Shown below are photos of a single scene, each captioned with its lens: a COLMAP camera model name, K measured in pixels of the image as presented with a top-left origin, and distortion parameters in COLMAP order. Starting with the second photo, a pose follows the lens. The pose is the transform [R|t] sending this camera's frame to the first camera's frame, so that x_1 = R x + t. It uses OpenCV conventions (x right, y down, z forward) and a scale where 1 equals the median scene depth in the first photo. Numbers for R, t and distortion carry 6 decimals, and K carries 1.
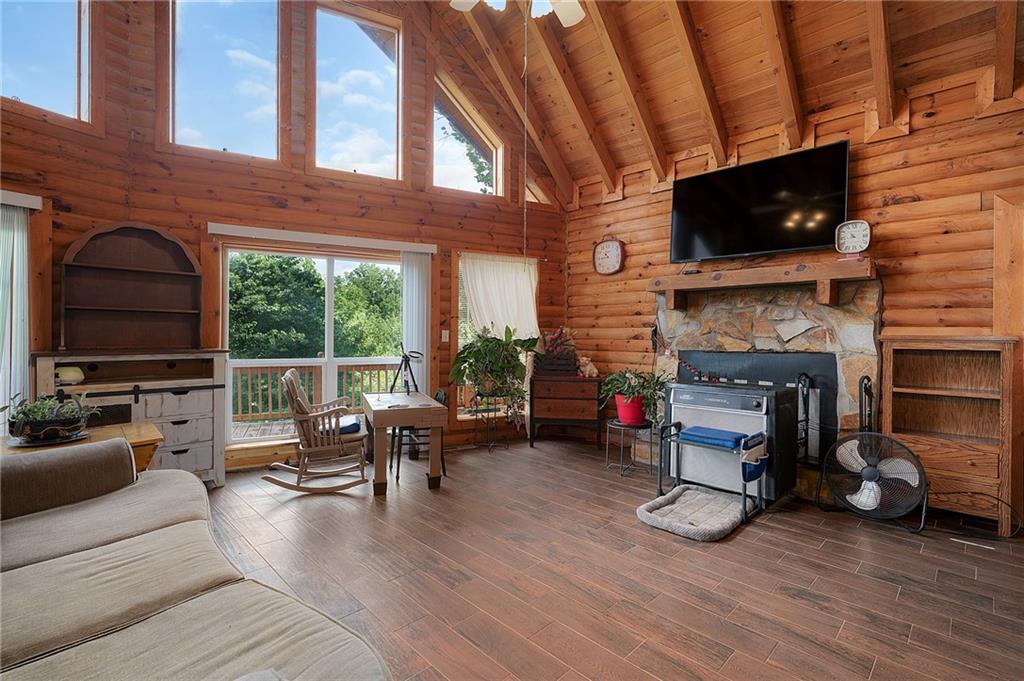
lens RADIAL K [[455.2, 0, 512.0], [0, 455.2, 340.5], [0, 0, 1]] dist [0.000938, 0.000219]
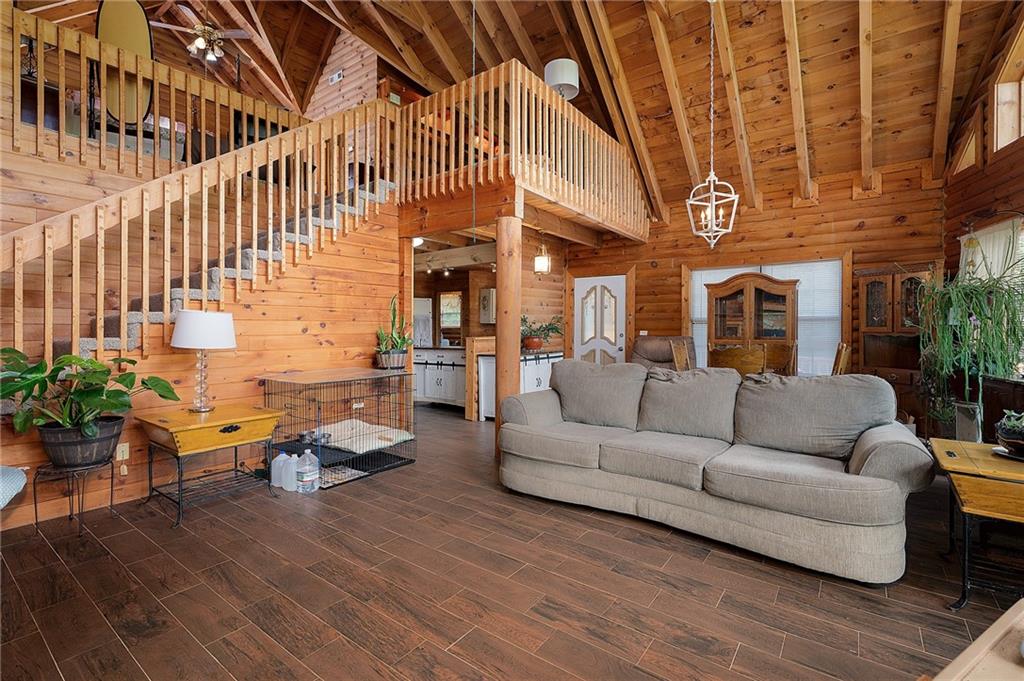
lens RADIAL K [[473.9, 0, 502.5], [0, 473.9, 326.7], [0, 0, 1]] dist [-0.000618, 0.000041]
pose [[-0.991304, -0.006602, -0.131427, 0.047235], [-0.008934, 0.999813, 0.017162, -0.014875], [0.131289, 0.018187, -0.991177, 1.010413]]
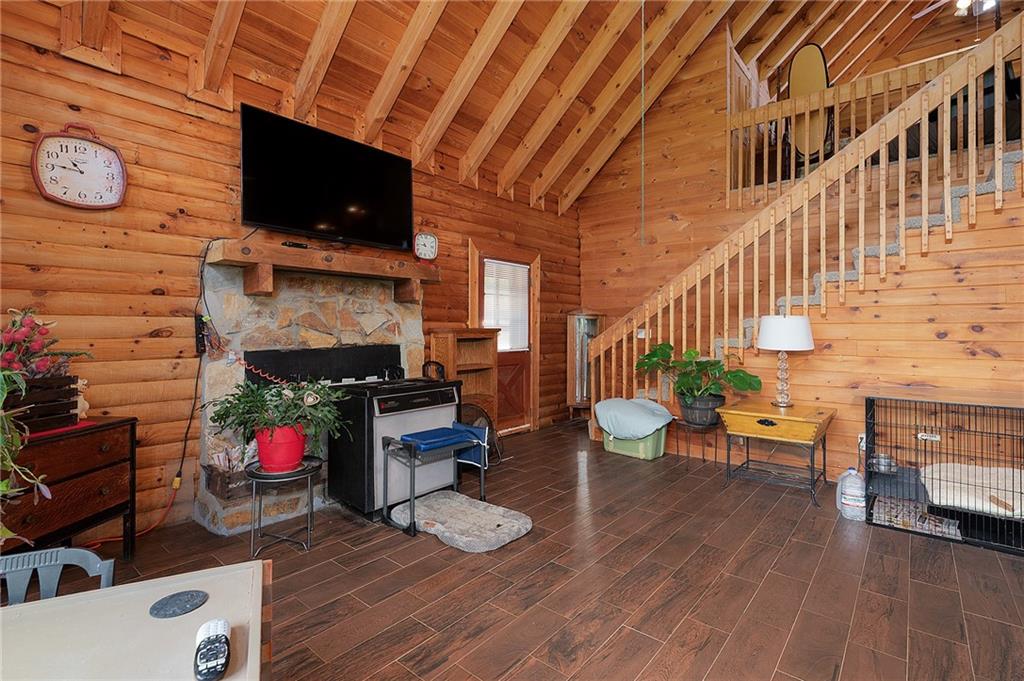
lens RADIAL K [[473.9, 0, 502.5], [0, 473.9, 326.7], [0, 0, 1]] dist [-0.000618, 0.000041]
pose [[-0.063295, 0.000780, 0.997995, -0.418007], [0.014701, 0.999892, 0.000151, -0.011150], [-0.997887, 0.014681, -0.063300, 0.729837]]
